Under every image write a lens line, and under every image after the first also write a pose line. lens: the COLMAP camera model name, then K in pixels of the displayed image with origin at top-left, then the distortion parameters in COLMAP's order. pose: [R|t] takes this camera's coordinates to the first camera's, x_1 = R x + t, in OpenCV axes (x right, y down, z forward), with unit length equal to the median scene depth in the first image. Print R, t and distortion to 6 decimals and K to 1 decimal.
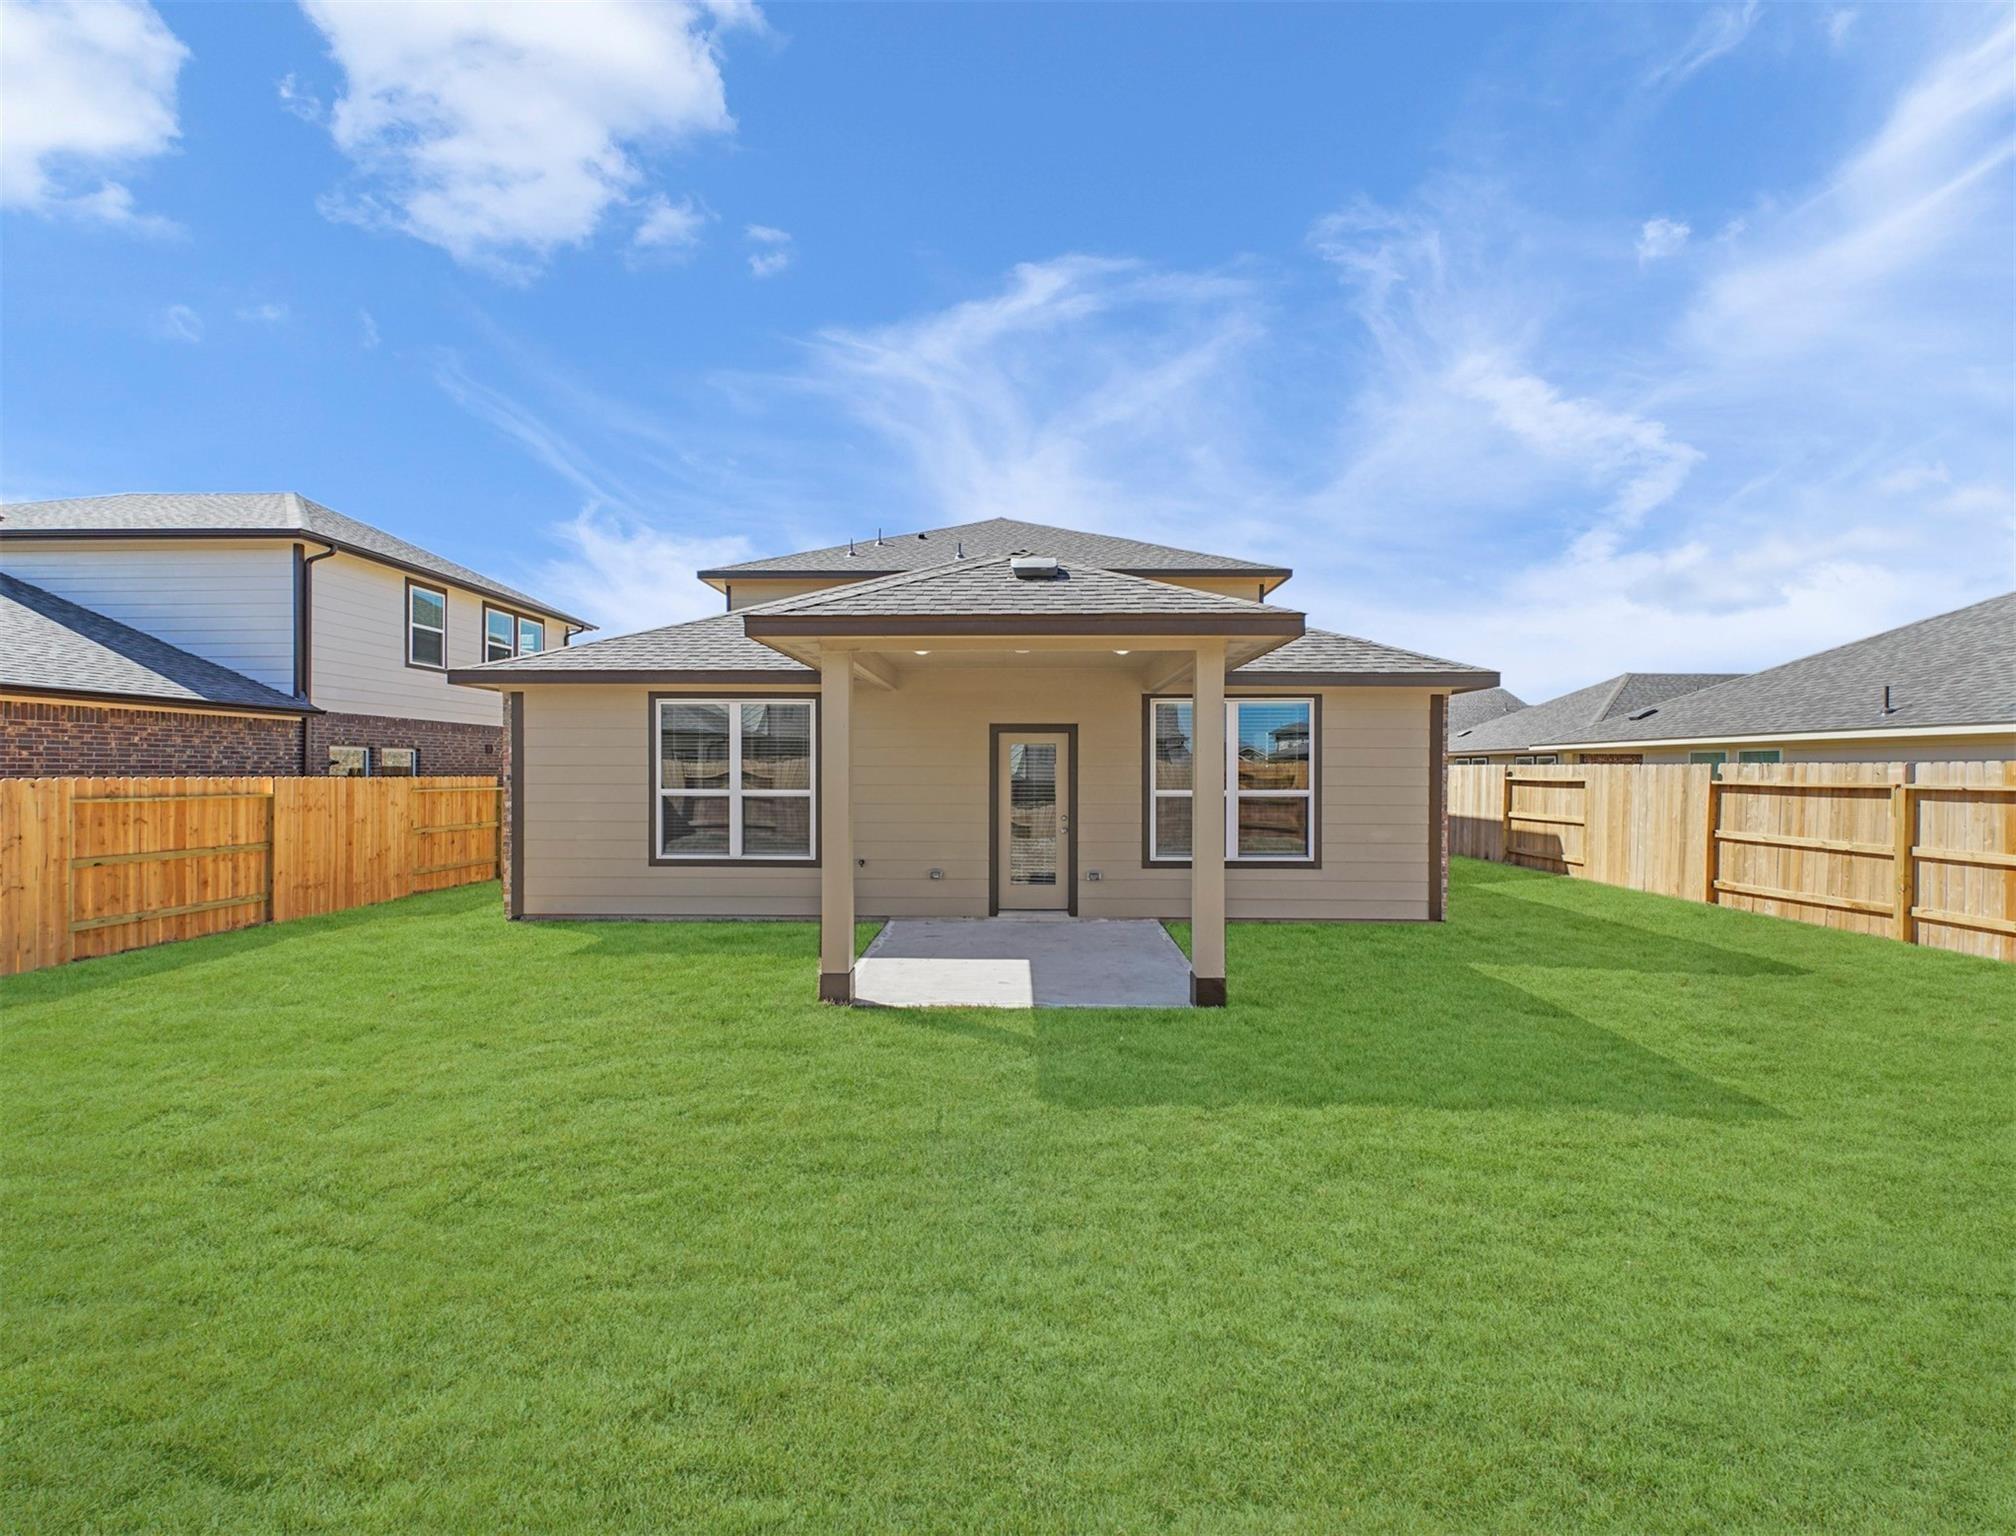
lens RADIAL K [[736.1, 0, 1014.4], [0, 736.1, 764.4], [0, 0, 1]] dist [0.001873, 0.000069]
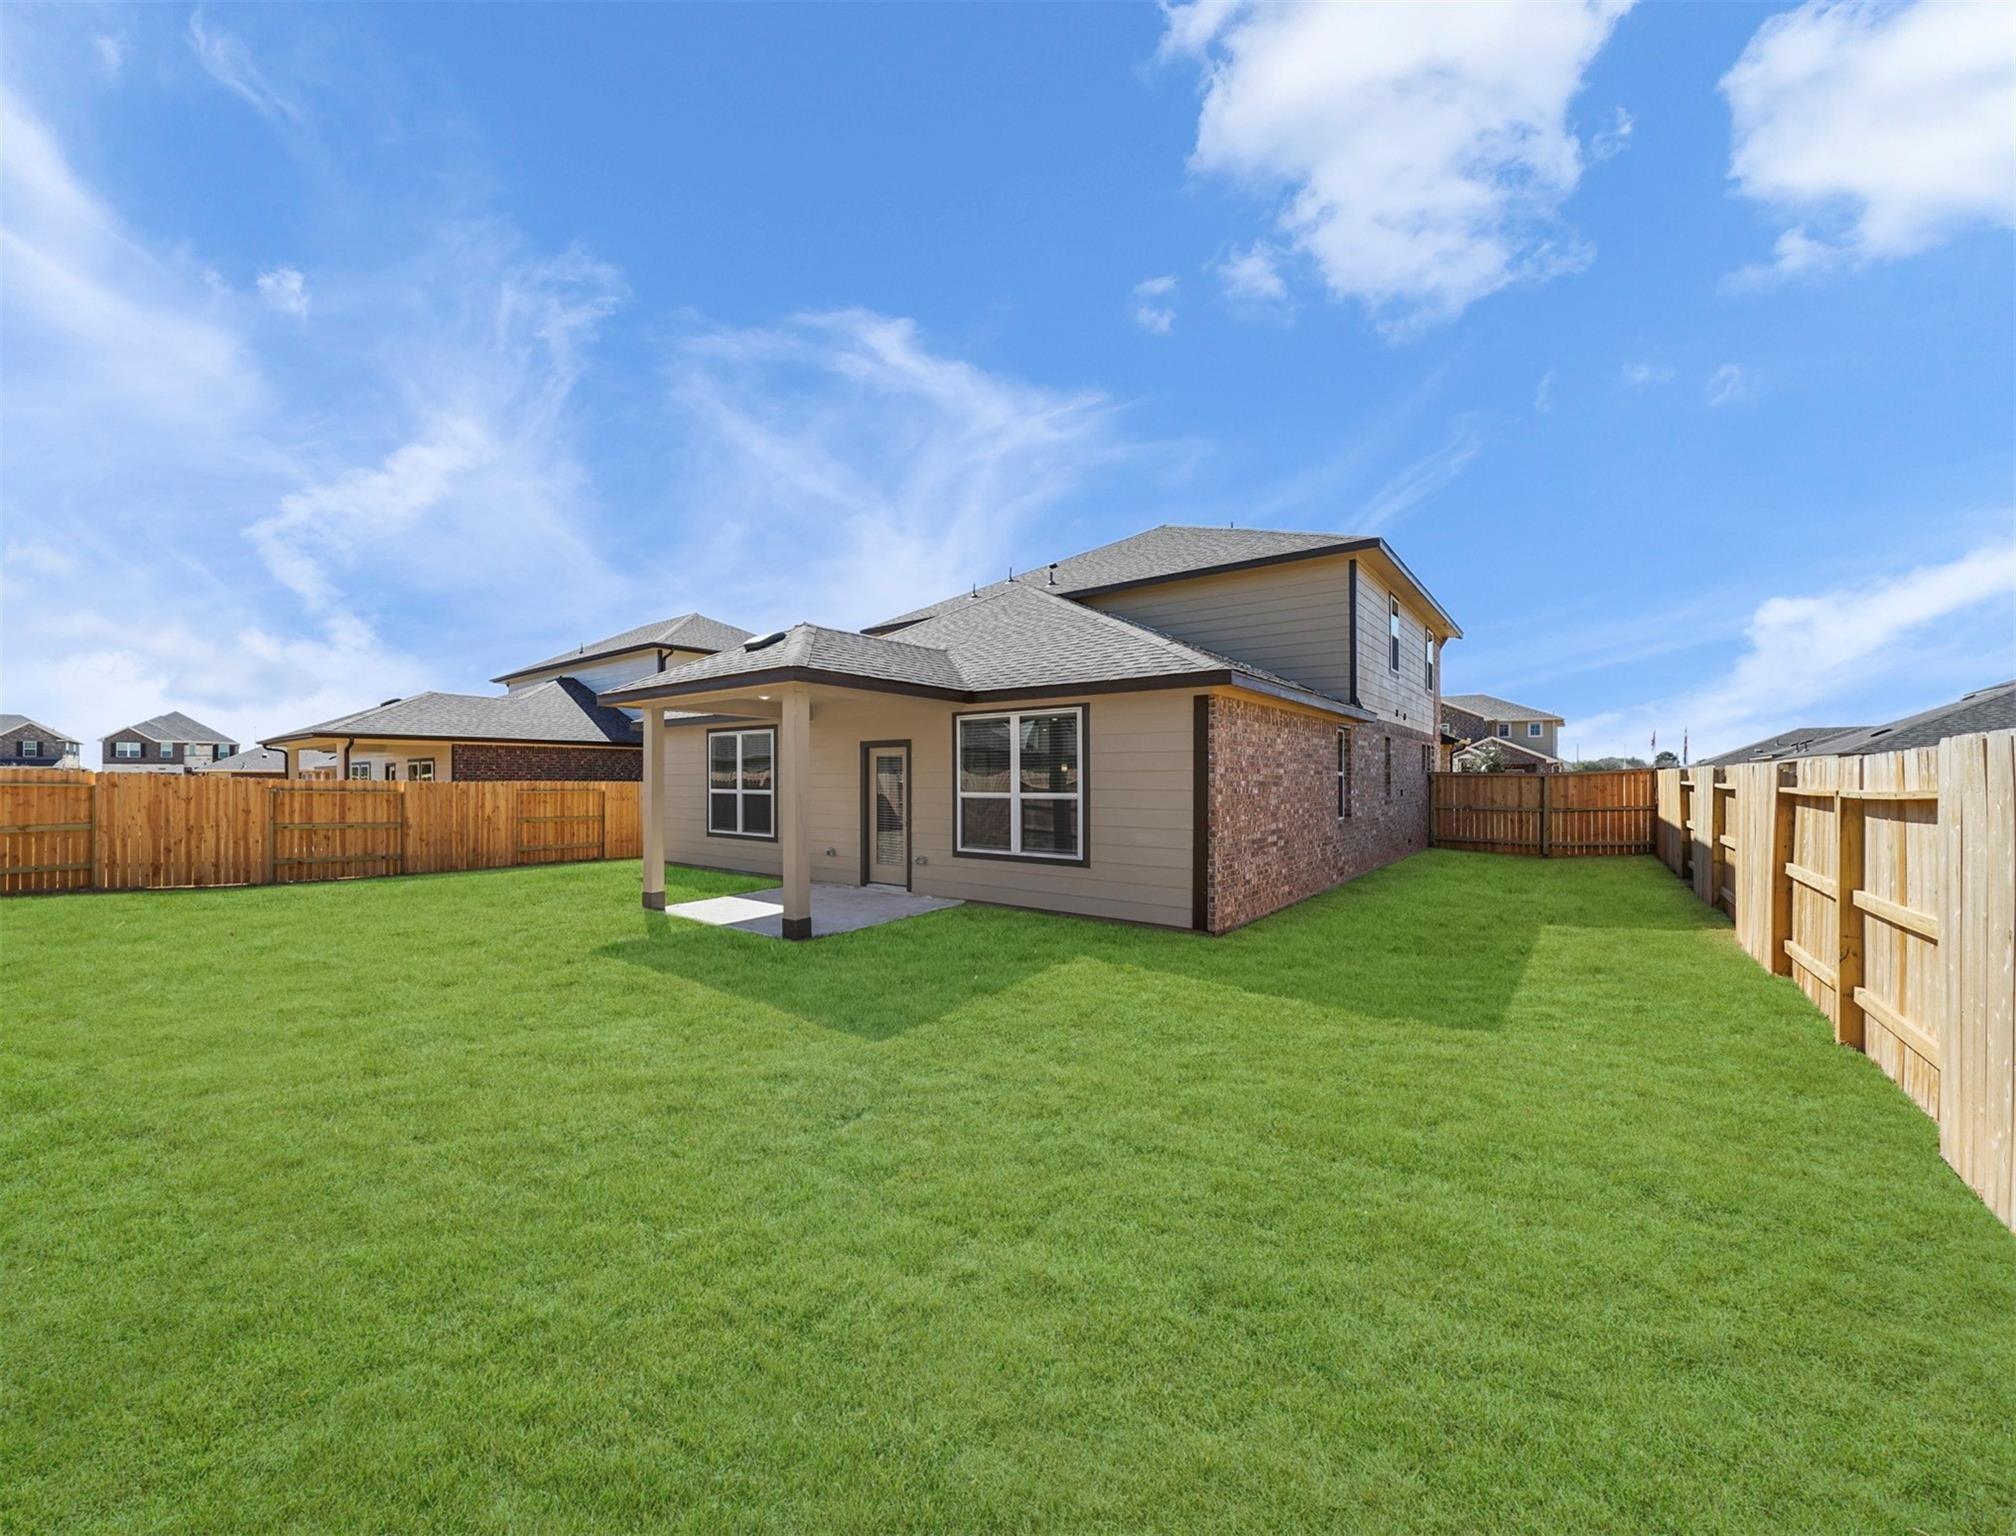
lens RADIAL K [[789.4, 0, 1003.9], [0, 789.4, 782.0], [0, 0, 1]] dist [-0.000203, -0.000098]
pose [[0.784692, -0.000234, -0.619885, 1.047662], [0.006688, 0.999945, 0.008088, 0.008253], [0.619849, -0.010492, 0.784651, 0.037579]]
